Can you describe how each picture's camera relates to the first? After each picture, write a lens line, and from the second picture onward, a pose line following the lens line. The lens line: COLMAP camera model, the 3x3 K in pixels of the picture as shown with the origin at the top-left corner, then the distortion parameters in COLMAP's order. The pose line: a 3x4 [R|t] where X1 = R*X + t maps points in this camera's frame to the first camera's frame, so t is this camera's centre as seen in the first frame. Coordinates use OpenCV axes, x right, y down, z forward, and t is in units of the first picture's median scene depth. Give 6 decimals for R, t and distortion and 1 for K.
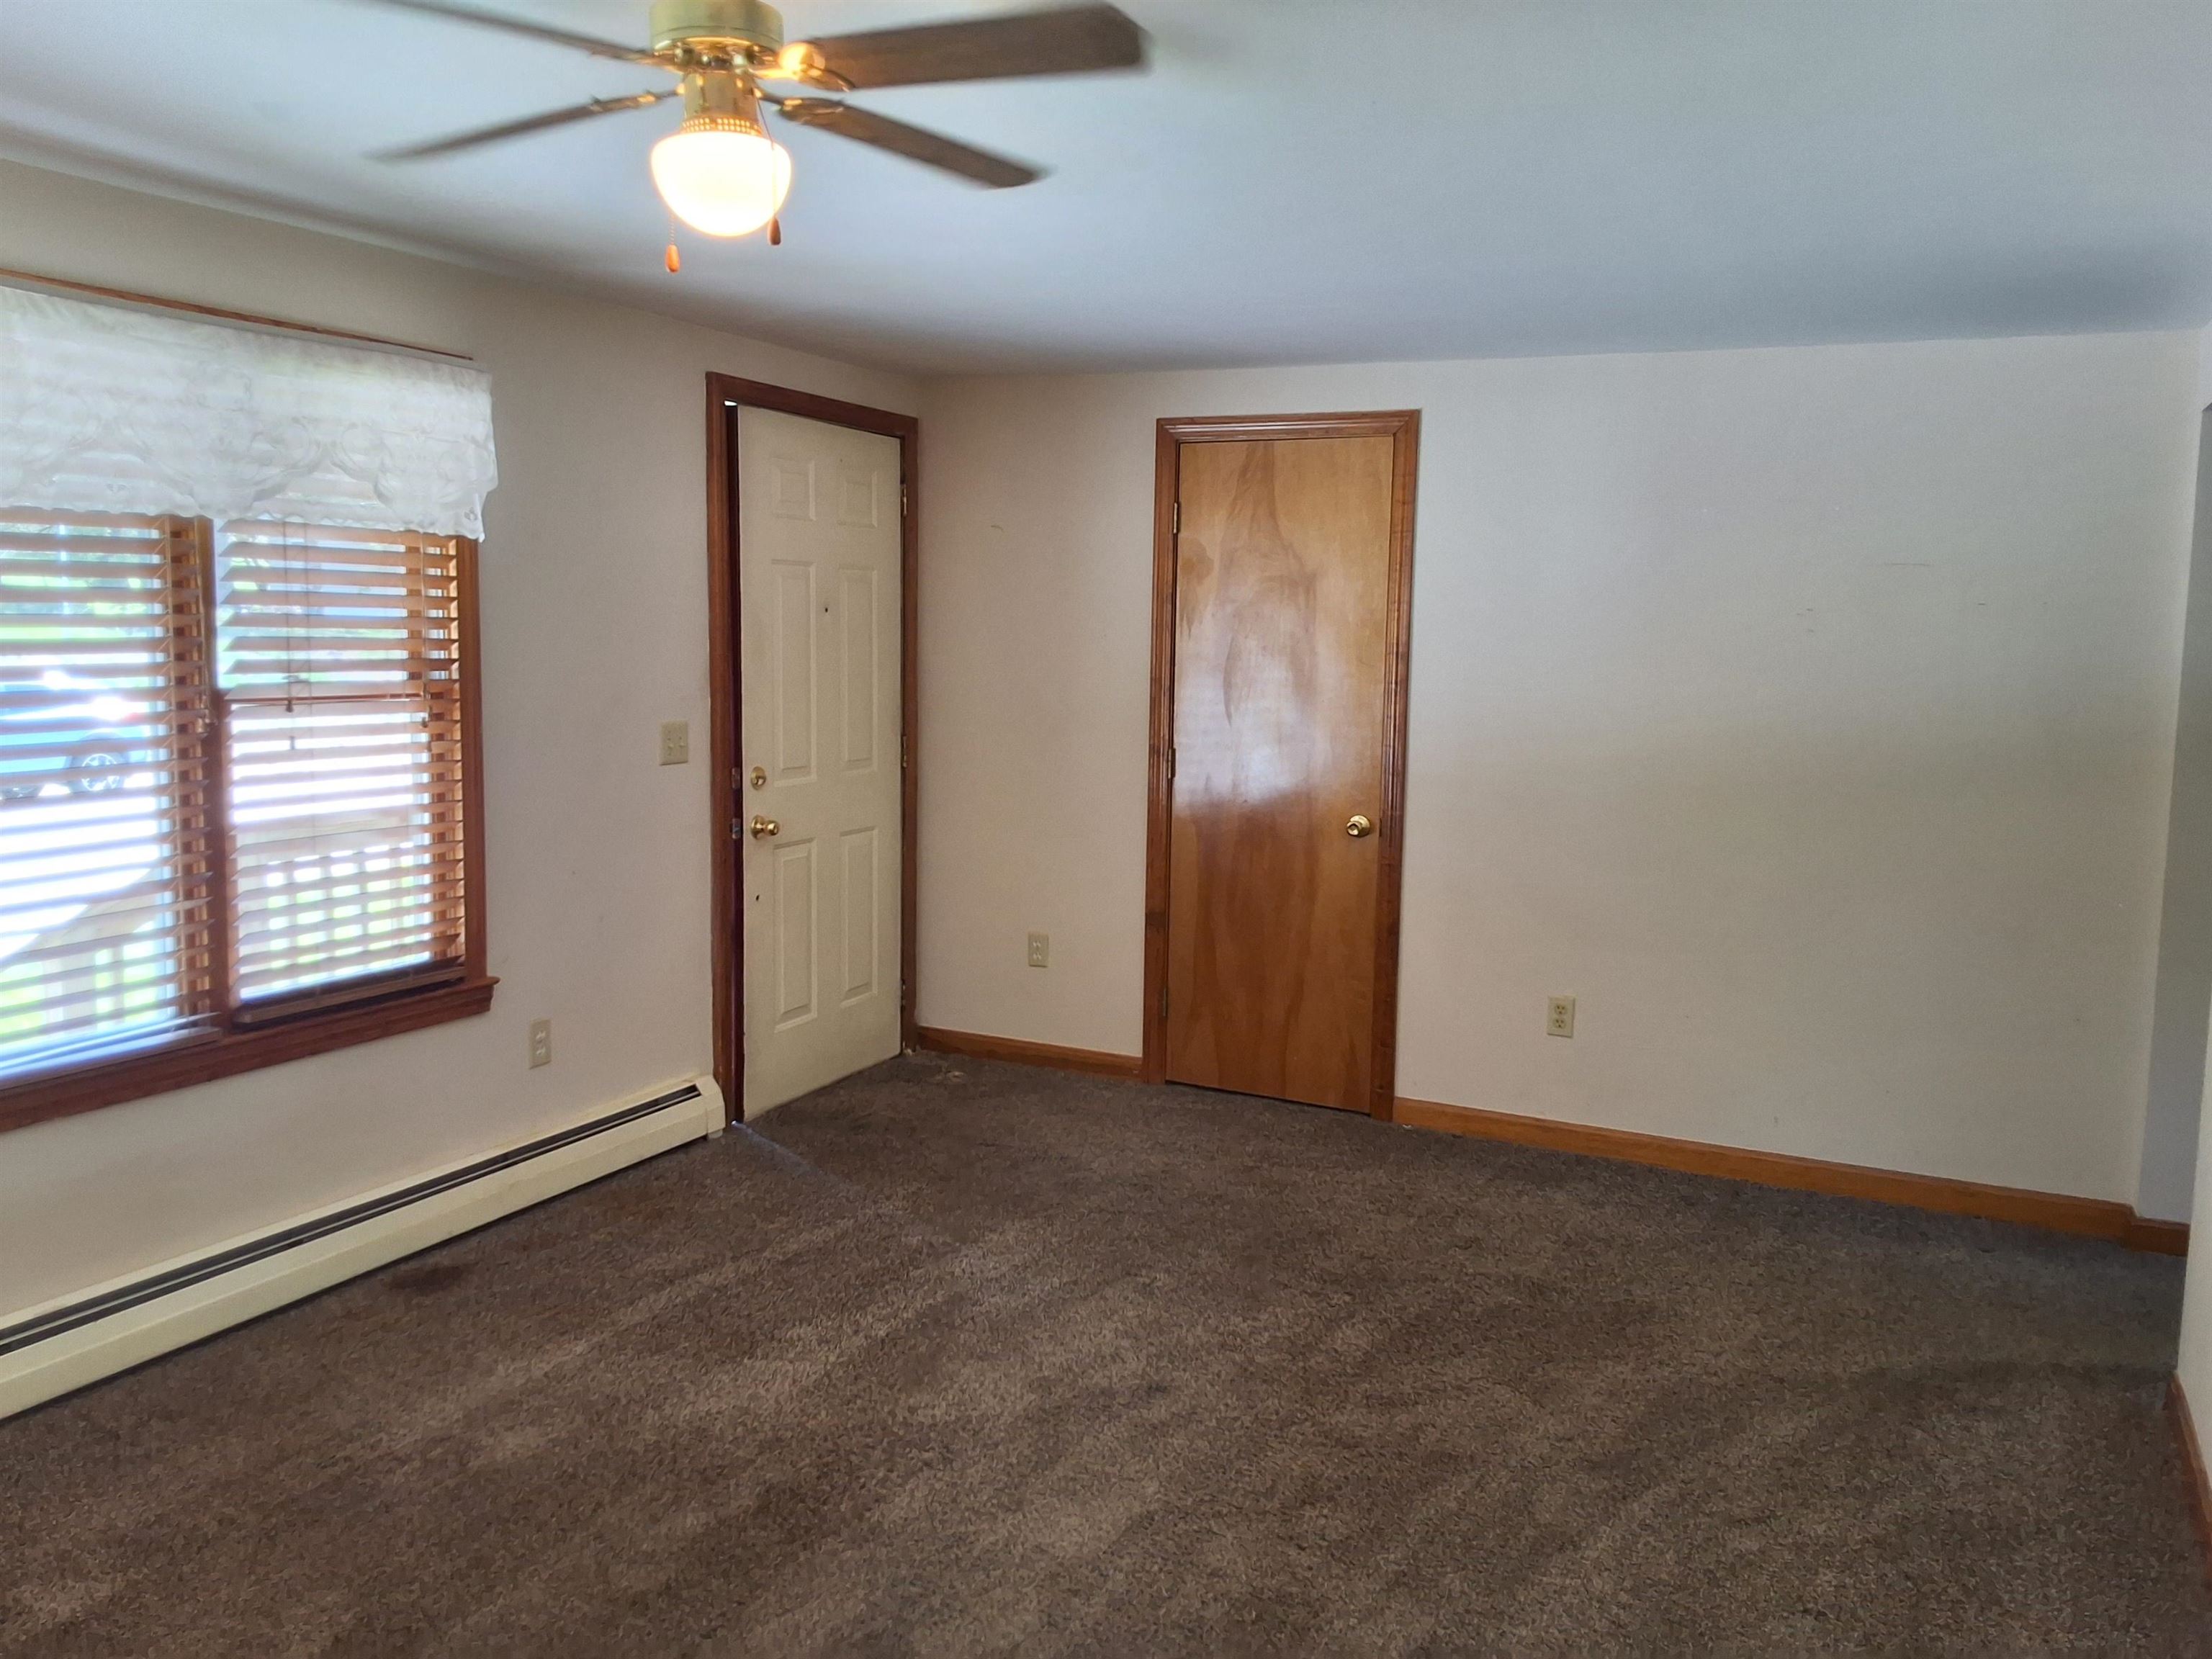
lens RADIAL K [[1786.4, 0, 1109.8], [0, 1786.4, 829.8], [0, 0, 1]] dist [0.047196, -0.025561]
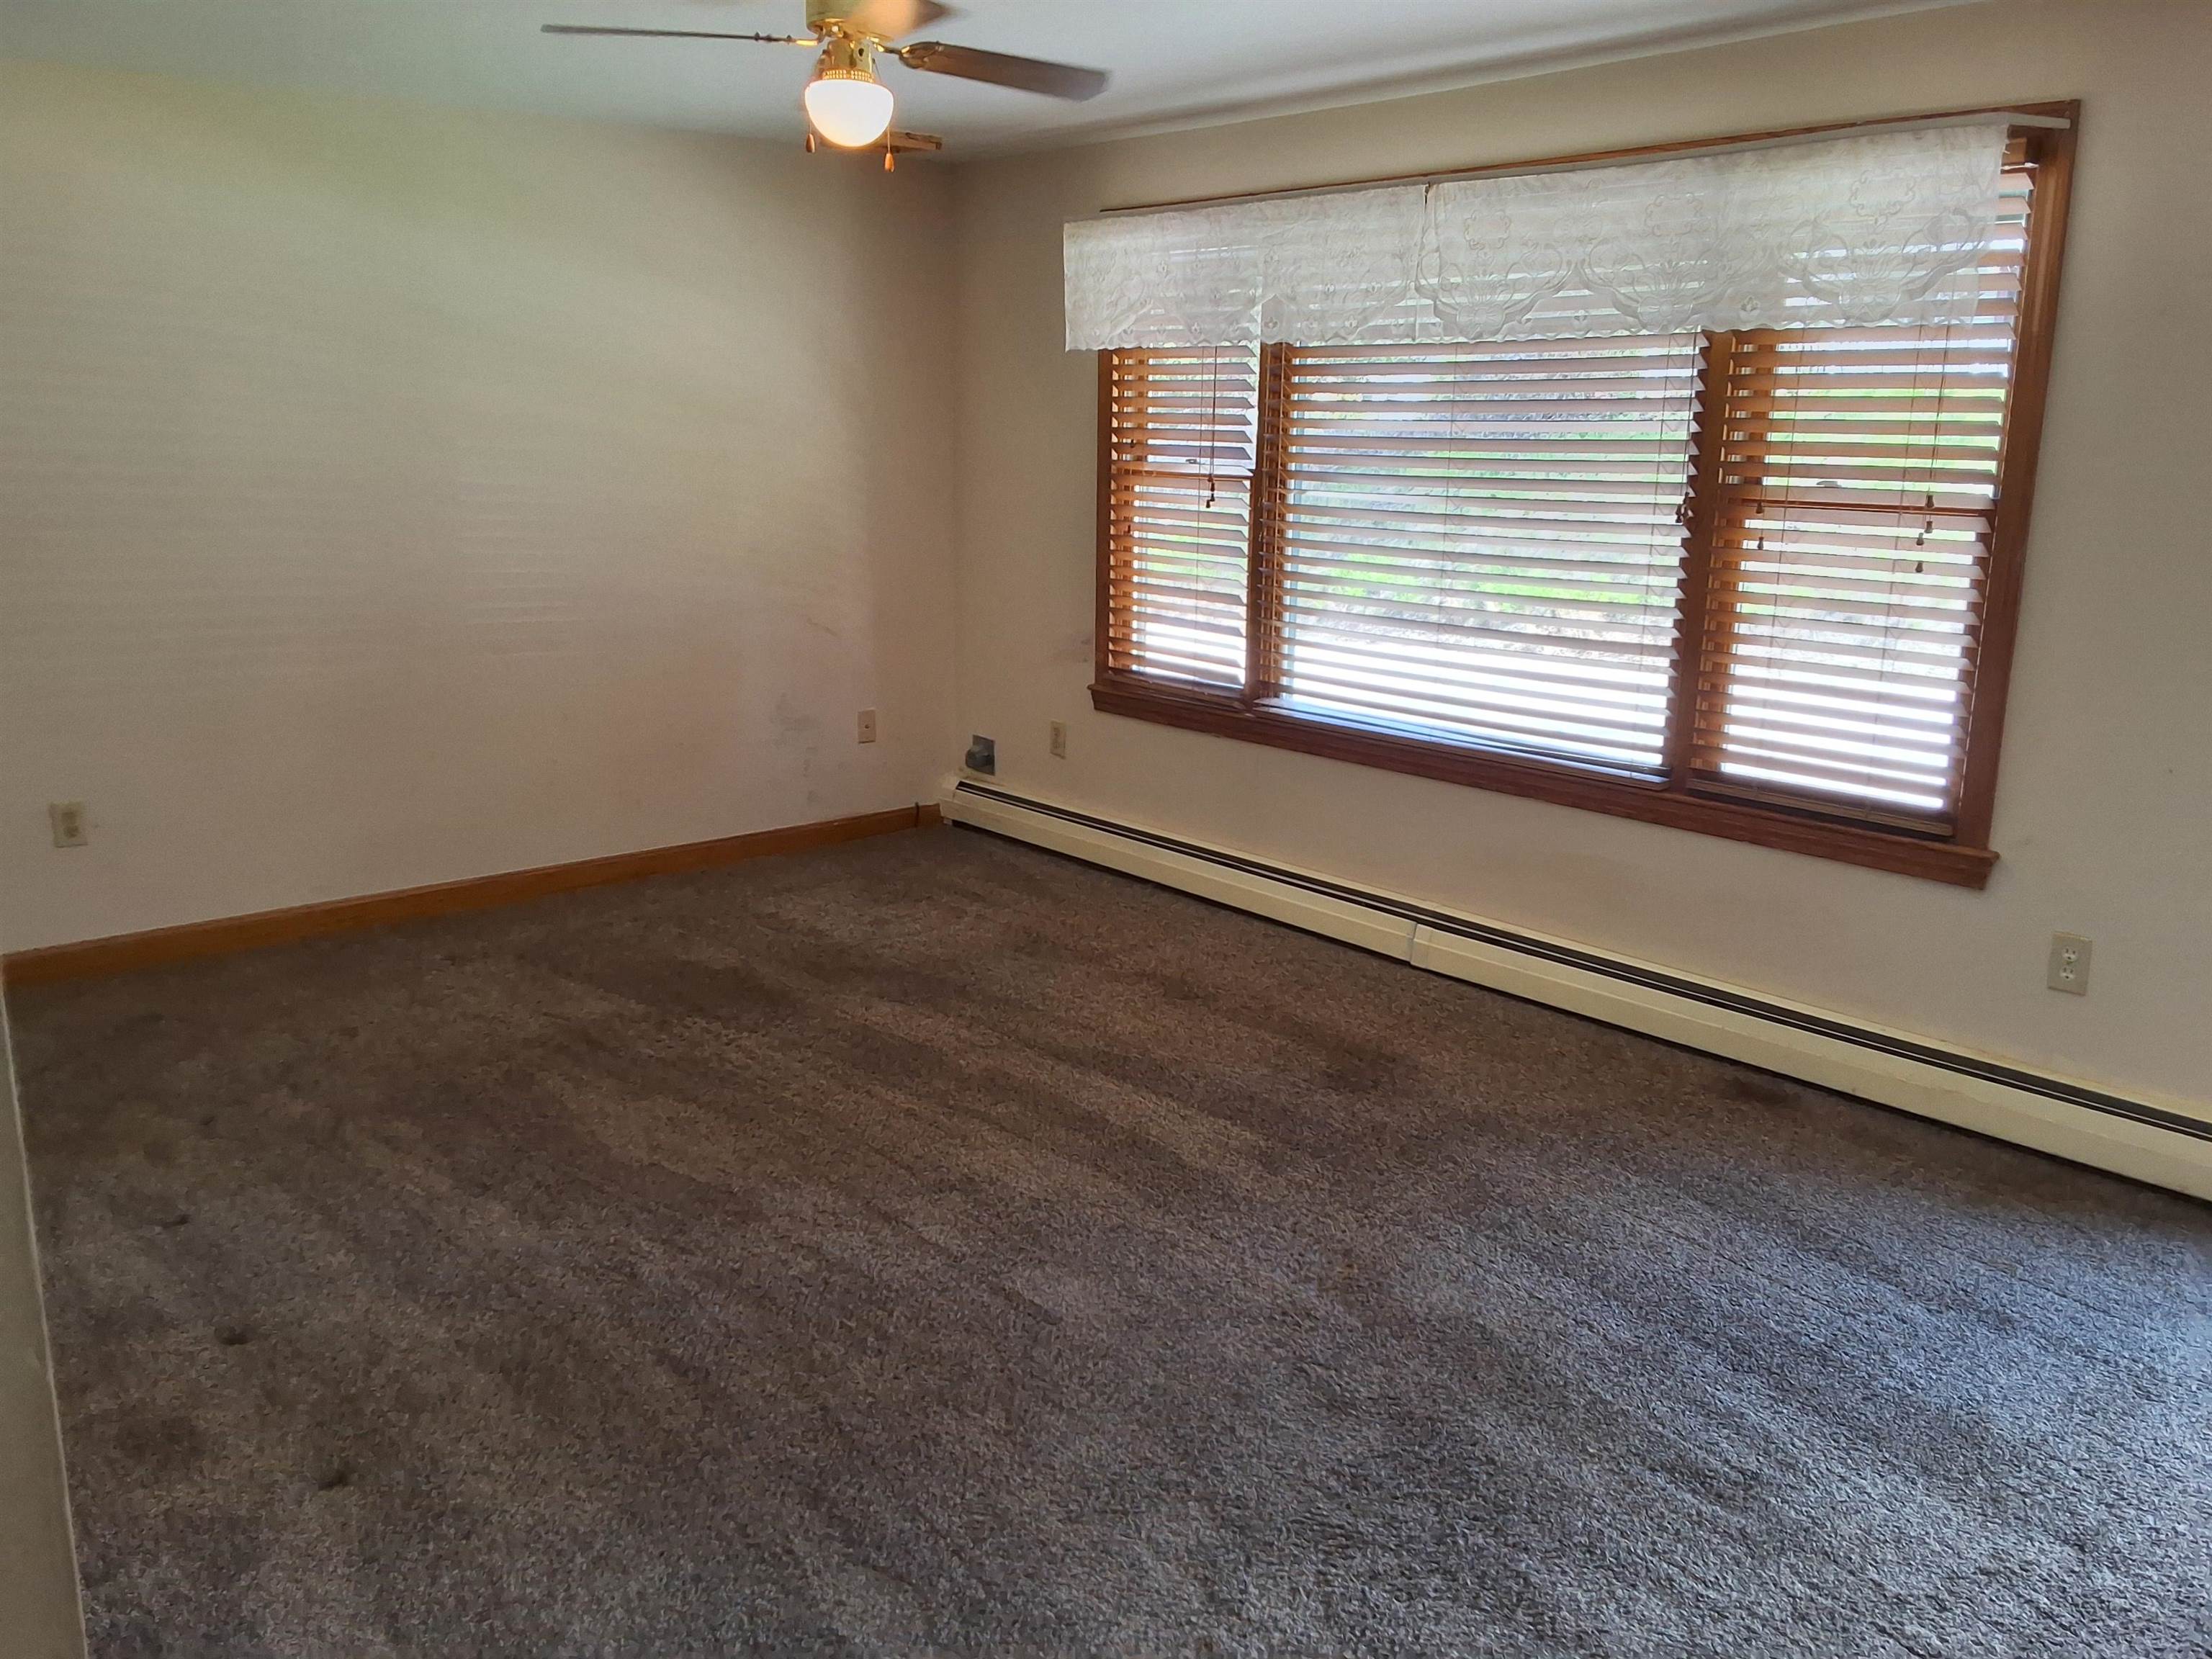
lens RADIAL K [[1786.4, 0, 1110.1], [0, 1786.4, 825.4], [0, 0, 1]] dist [0.047196, -0.025561]
pose [[-0.398463, 0.184883, -0.898357, 0.672202], [-0.127421, 0.958816, 0.253842, -0.107647], [0.908290, 0.215616, -0.358494, 1.057102]]
